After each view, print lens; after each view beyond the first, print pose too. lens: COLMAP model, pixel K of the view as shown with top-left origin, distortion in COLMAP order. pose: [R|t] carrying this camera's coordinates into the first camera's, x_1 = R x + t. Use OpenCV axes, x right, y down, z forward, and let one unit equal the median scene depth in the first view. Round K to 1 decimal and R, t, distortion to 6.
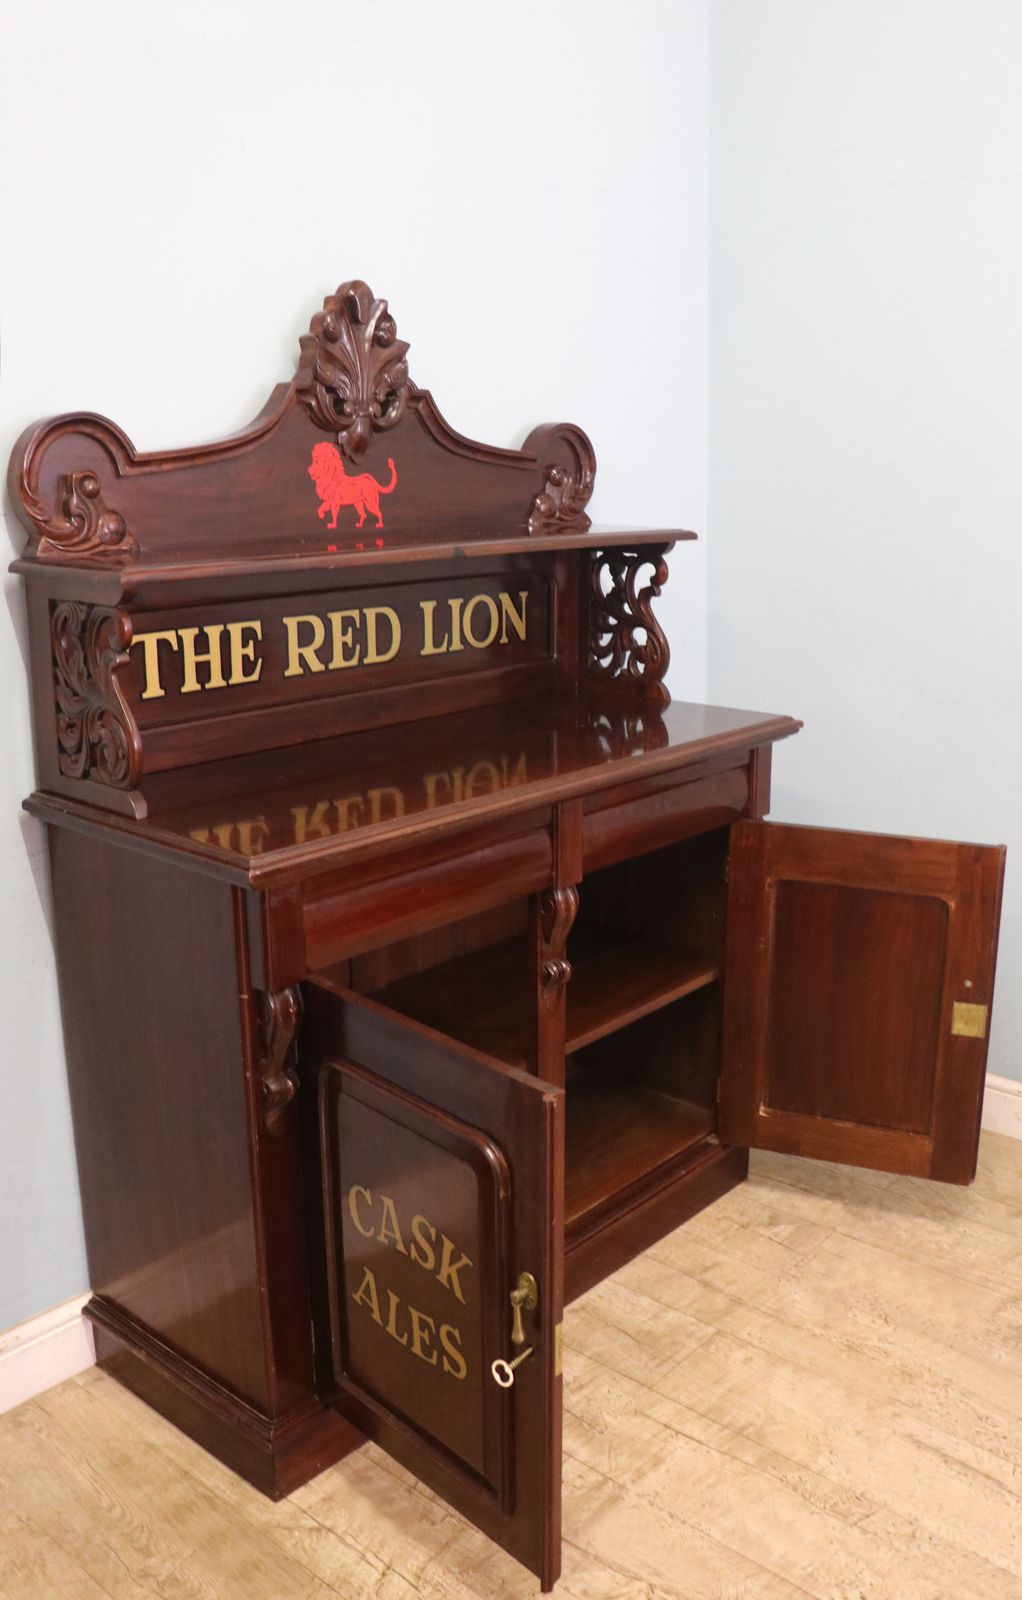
lens RADIAL K [[1356.7, 0, 522.0], [0, 1356.7, 783.3], [0, 0, 1]] dist [-0.159200, 0.024623]
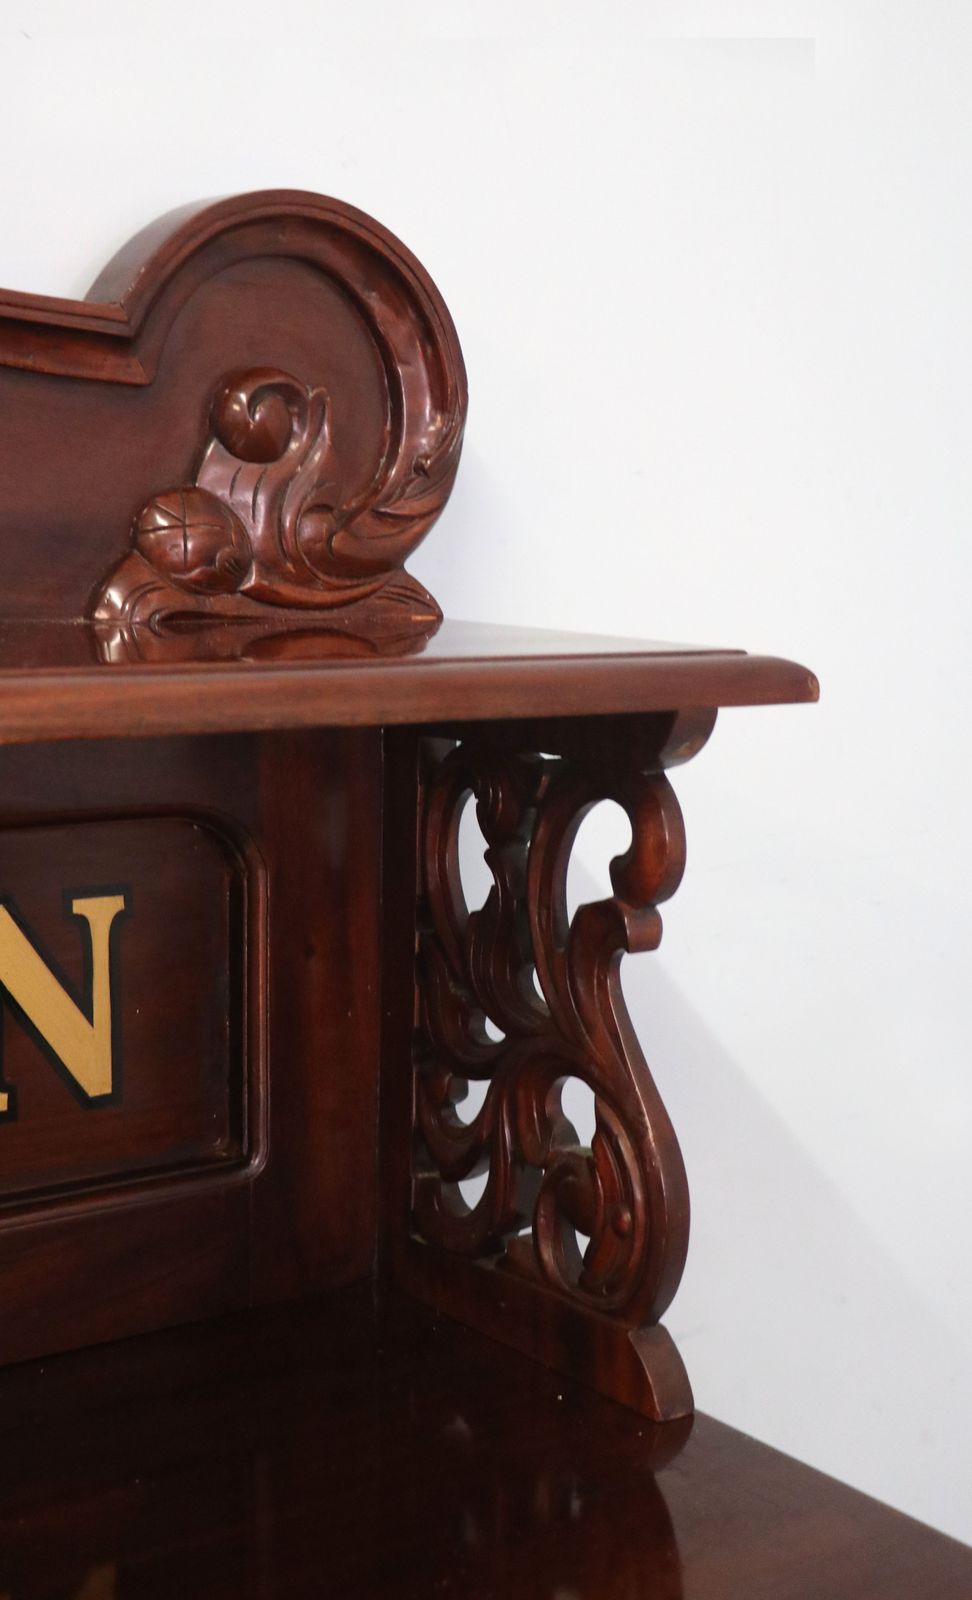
lens RADIAL K [[2255.7, 0, 553.4], [0, 2255.7, 786.2], [0, 0, 1]] dist [-0.006868, 0.000000]
pose [[0.980045, 0.038196, -0.195069, 0.184986], [-0.061048, 0.991772, -0.112519, -0.143179], [0.189167, 0.122182, 0.974314, 0.738114]]
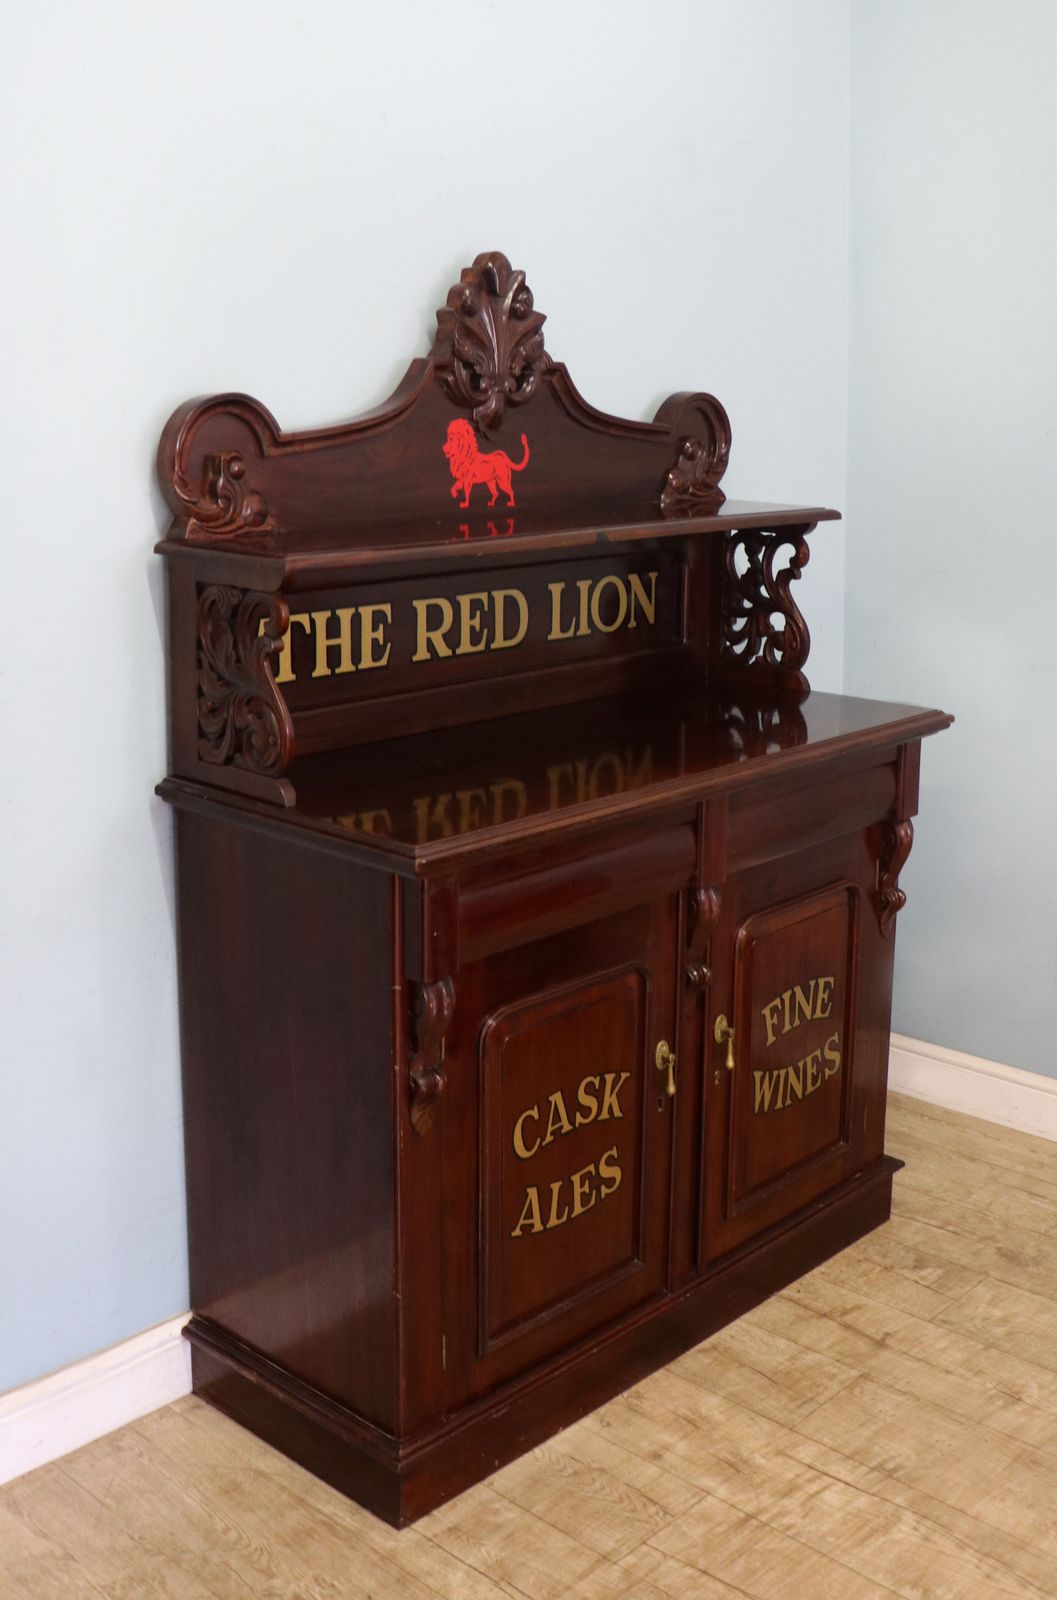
lens RADIAL K [[1688.2, 0, 492.4], [0, 1688.2, 631.6], [0, 0, 1]] dist [-0.149252, 0.000000]
pose [[0.998546, 0.013789, -0.052120, -0.057176], [-0.018292, 0.996046, -0.086938, 0.002473], [0.050715, 0.087765, 0.994849, -0.186891]]
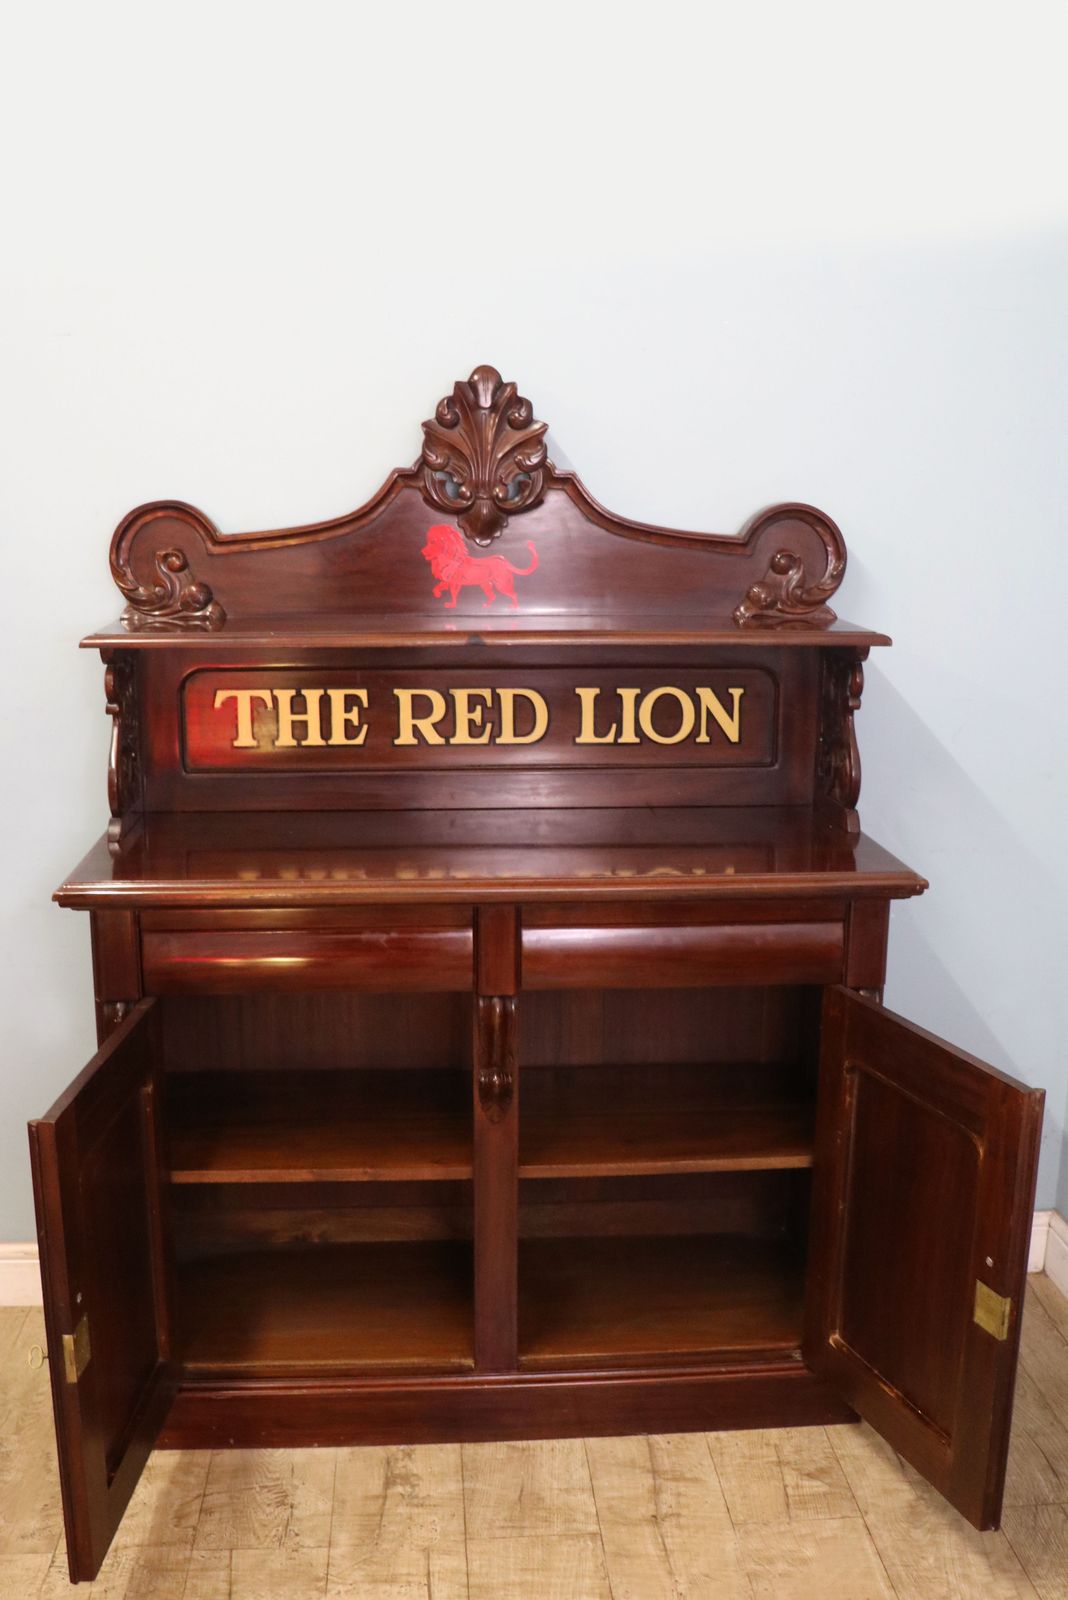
lens RADIAL K [[1589.1, 0, 547.3], [0, 1589.1, 798.0], [0, 0, 1]] dist [-0.148076, 0.000000]
pose [[0.721602, 0.144221, -0.677119, 0.750725], [-0.168761, 0.985201, 0.029992, -0.094806], [0.671424, 0.092629, 0.735262, 0.172429]]
